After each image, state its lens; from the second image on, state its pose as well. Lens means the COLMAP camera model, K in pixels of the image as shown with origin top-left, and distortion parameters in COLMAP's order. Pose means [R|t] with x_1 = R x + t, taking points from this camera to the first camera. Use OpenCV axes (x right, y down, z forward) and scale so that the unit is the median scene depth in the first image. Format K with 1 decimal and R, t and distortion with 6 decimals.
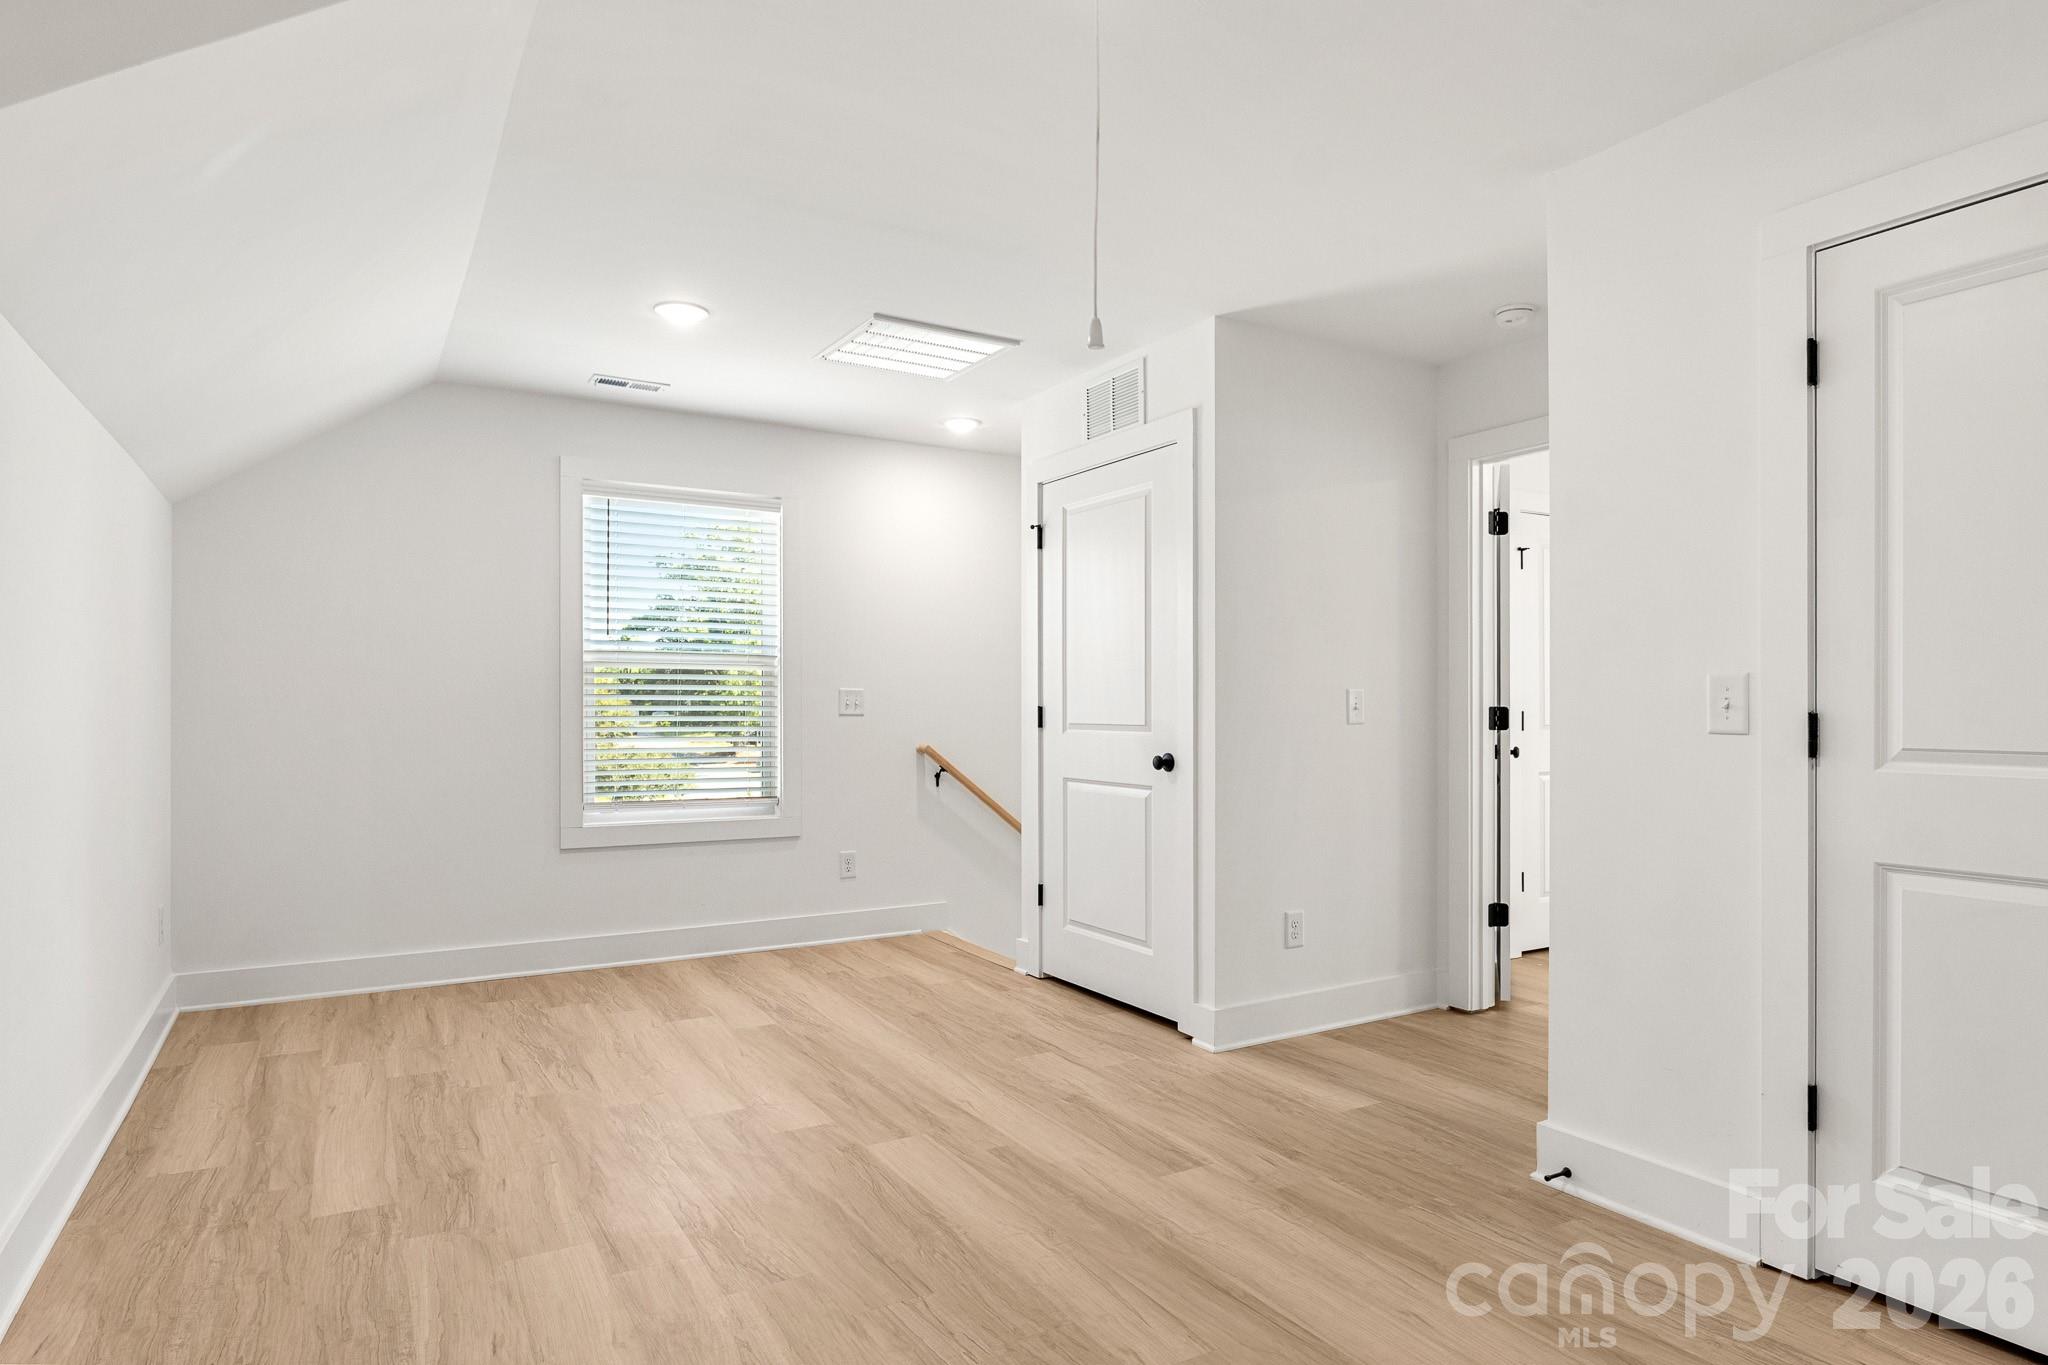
lens RADIAL K [[1170.7, 0, 1021.3], [0, 1170.7, 704.1], [0, 0, 1]] dist [-0.011908, -0.000286]
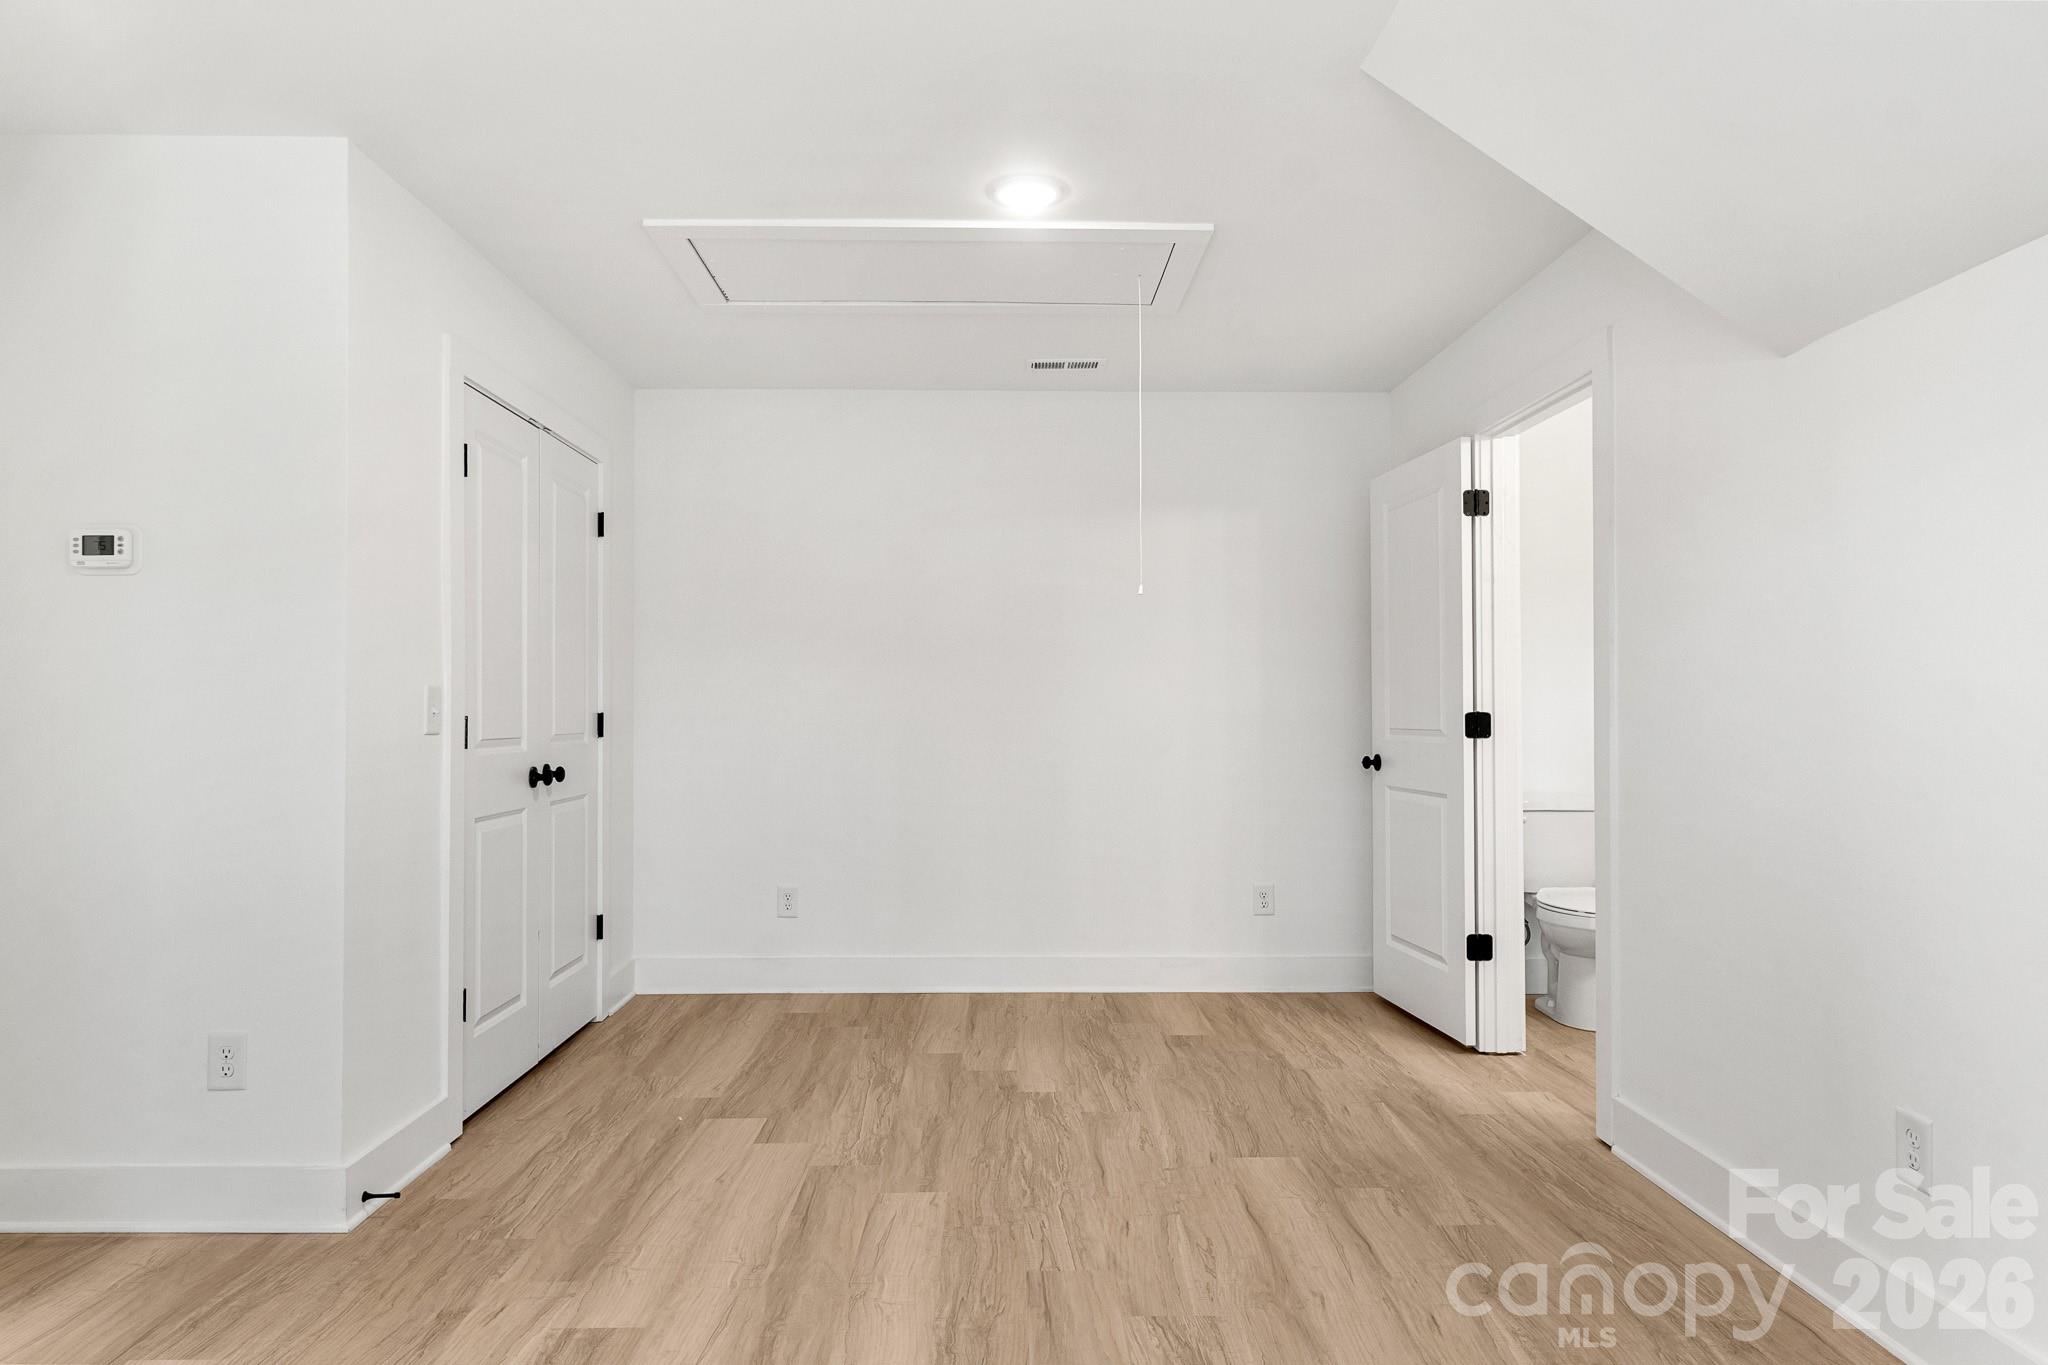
lens RADIAL K [[1271.3, 0, 1027.0], [0, 1271.3, 689.8], [0, 0, 1]] dist [-0.001217, -0.000251]
pose [[-0.875670, 0.009359, 0.482820, -0.475172], [0.000913, 0.999842, -0.017724, 0.001503], [-0.482910, -0.015080, -0.875540, 1.509230]]
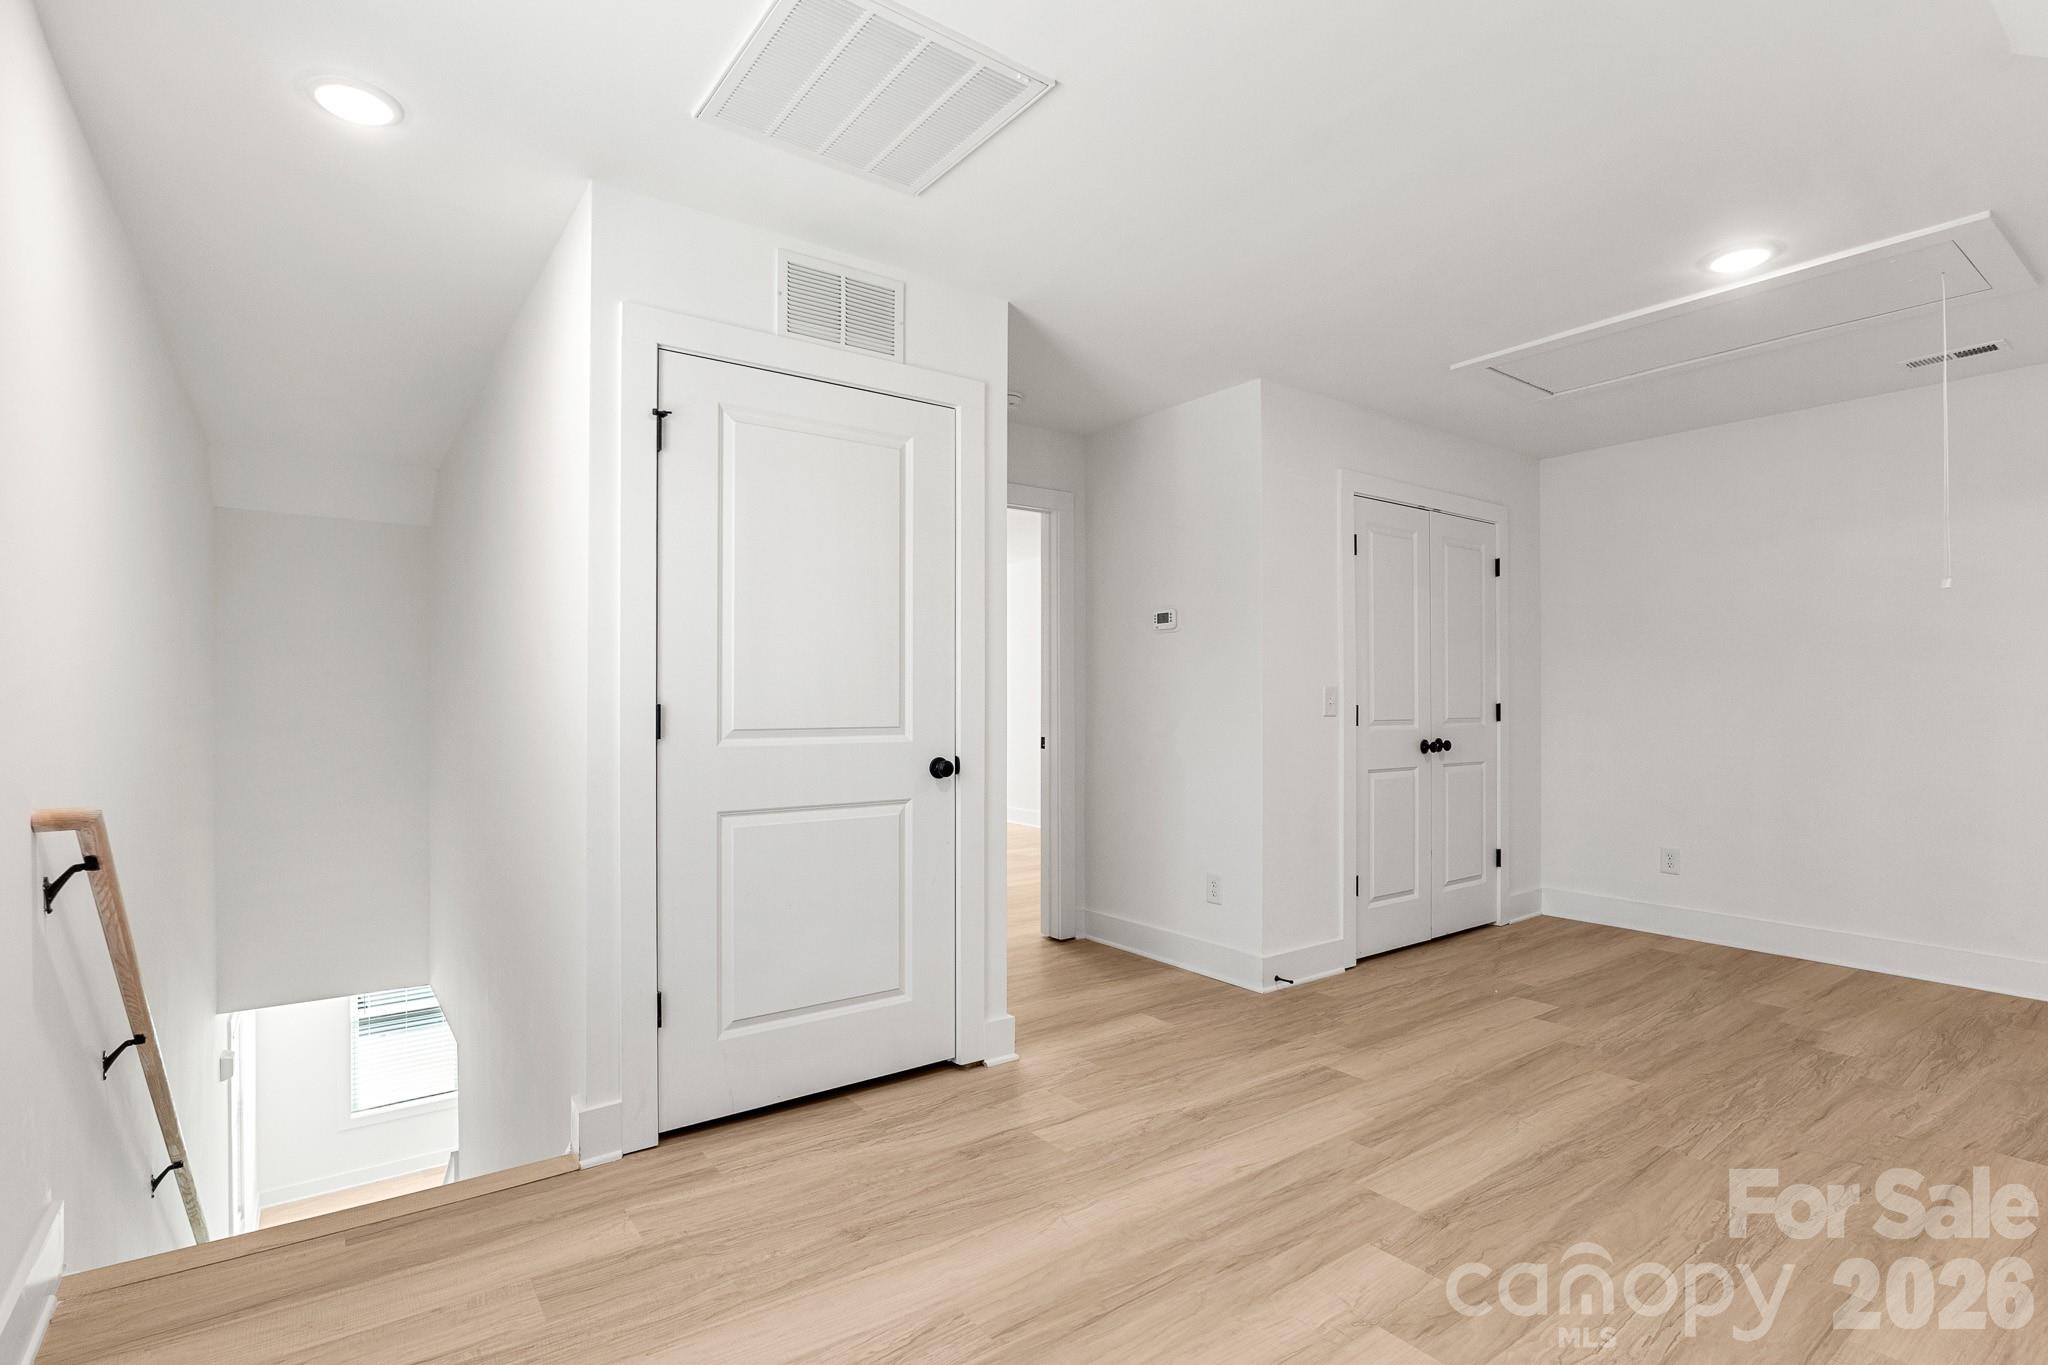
lens RADIAL K [[987.5, 0, 1027.4], [0, 987.5, 697.7], [0, 0, 1]] dist [-0.005534, 0.000025]
pose [[-0.112812, 0.004049, 0.993608, -0.833012], [-0.002519, 0.999987, -0.004361, 0.001137], [-0.993613, -0.002995, -0.112801, 1.382319]]
